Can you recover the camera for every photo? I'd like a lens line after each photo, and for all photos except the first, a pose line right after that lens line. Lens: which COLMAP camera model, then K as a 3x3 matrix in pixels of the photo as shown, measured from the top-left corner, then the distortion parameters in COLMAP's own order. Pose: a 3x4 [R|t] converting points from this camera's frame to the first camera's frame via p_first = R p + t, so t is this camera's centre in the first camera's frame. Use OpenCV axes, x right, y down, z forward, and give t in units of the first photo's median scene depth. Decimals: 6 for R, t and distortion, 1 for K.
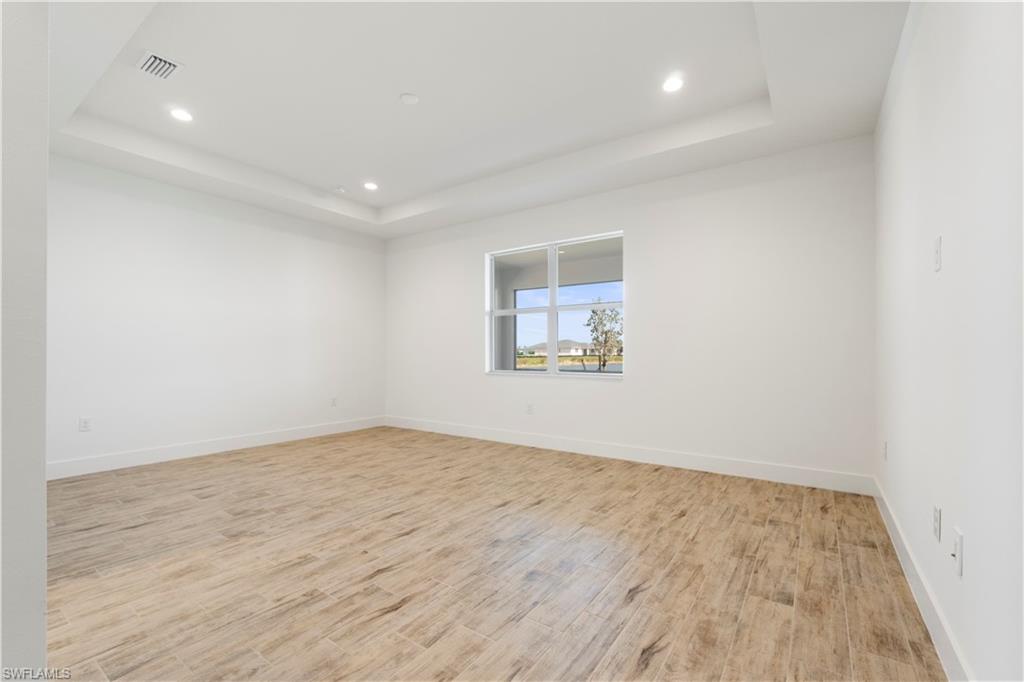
lens RADIAL K [[435.0, 0, 514.4], [0, 435.0, 348.6], [0, 0, 1]] dist [0.001857, 0.000039]
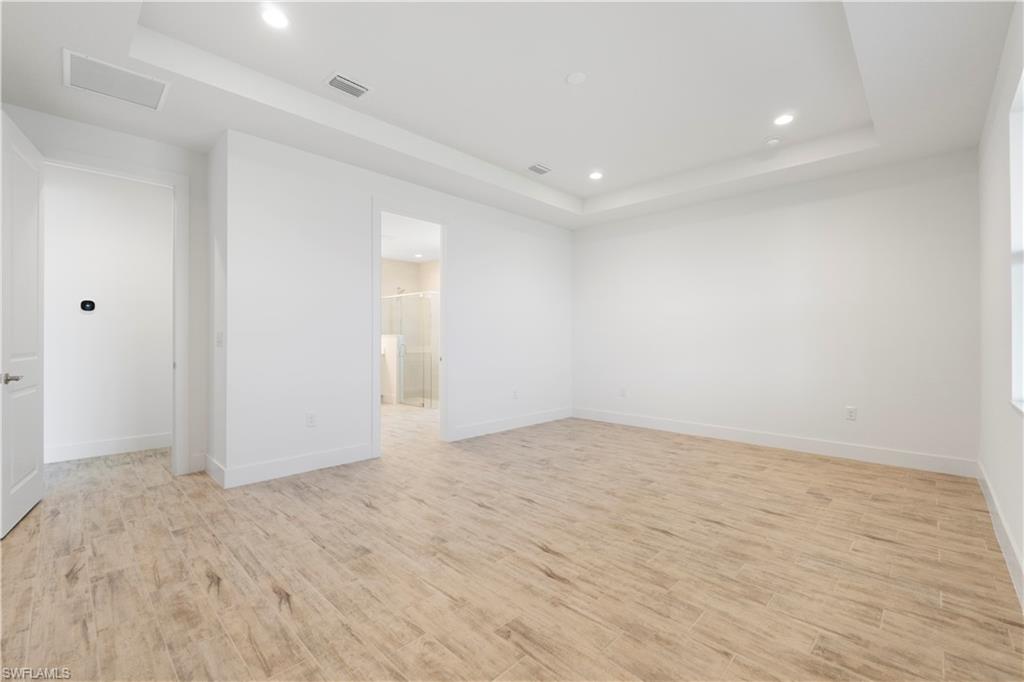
lens RADIAL K [[435.0, 0, 508.3], [0, 435.0, 340.7], [0, 0, 1]] dist [0.001857, 0.000039]
pose [[-0.164057, -0.001898, -0.986449, 0.867333], [0.010304, 0.999940, -0.003637, -0.008839], [0.986397, -0.010761, -0.164028, 1.242099]]
